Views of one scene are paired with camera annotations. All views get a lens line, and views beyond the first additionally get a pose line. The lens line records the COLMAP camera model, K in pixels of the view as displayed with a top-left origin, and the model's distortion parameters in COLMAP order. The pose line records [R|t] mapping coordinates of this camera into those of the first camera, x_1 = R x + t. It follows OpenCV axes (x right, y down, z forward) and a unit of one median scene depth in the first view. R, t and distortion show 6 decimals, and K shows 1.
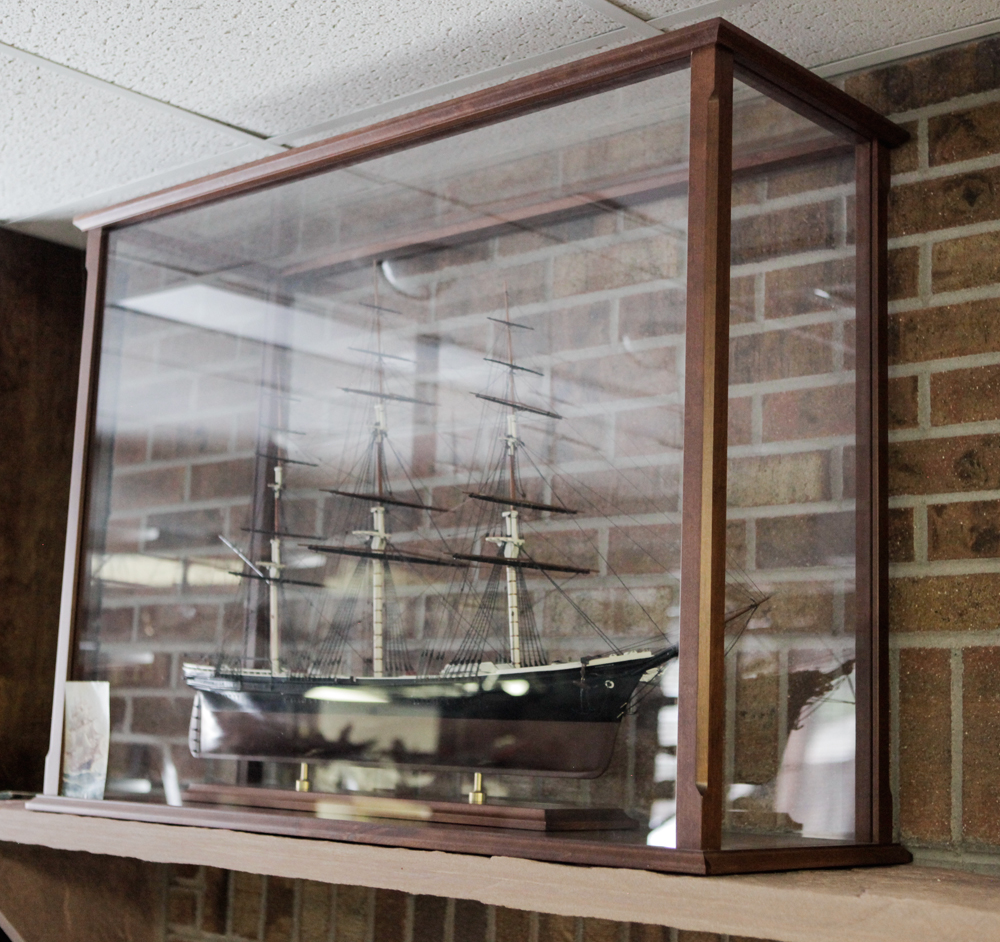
lens RADIAL K [[1709.9, 0, 498.9], [0, 1709.9, 440.4], [0, 0, 1]] dist [-0.038746, 0.000000]
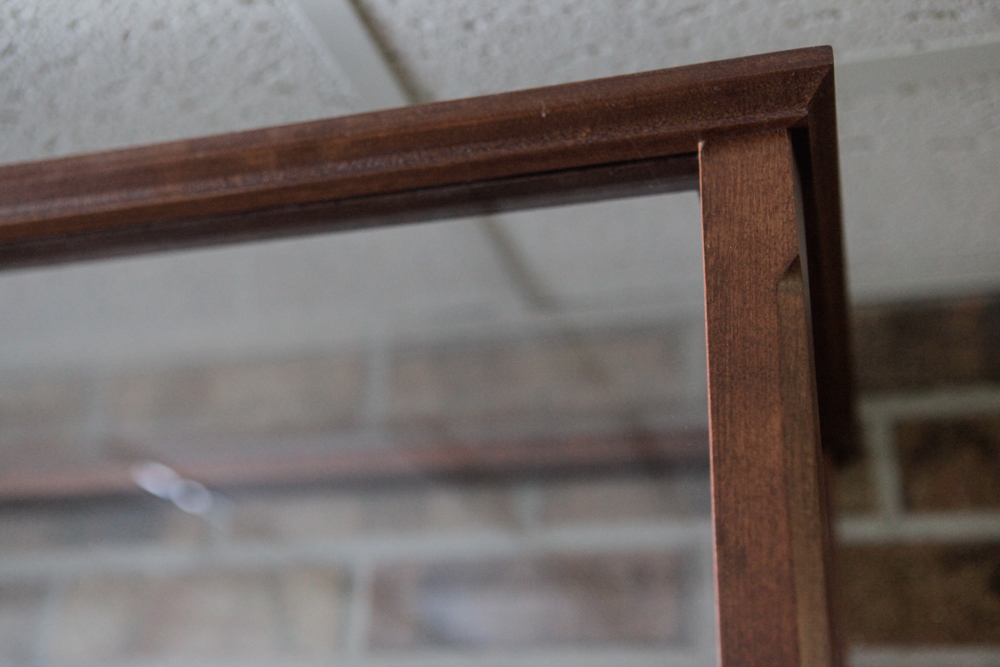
lens RADIAL K [[1265.9, 0, 502.9], [0, 1265.9, 334.0], [0, 0, 1]] dist [0.042232, 0.000000]
pose [[0.901517, 0.165358, 0.399905, -0.015374], [-0.068075, 0.966799, -0.246302, -0.119005], [-0.427356, 0.194822, 0.882843, 0.756034]]
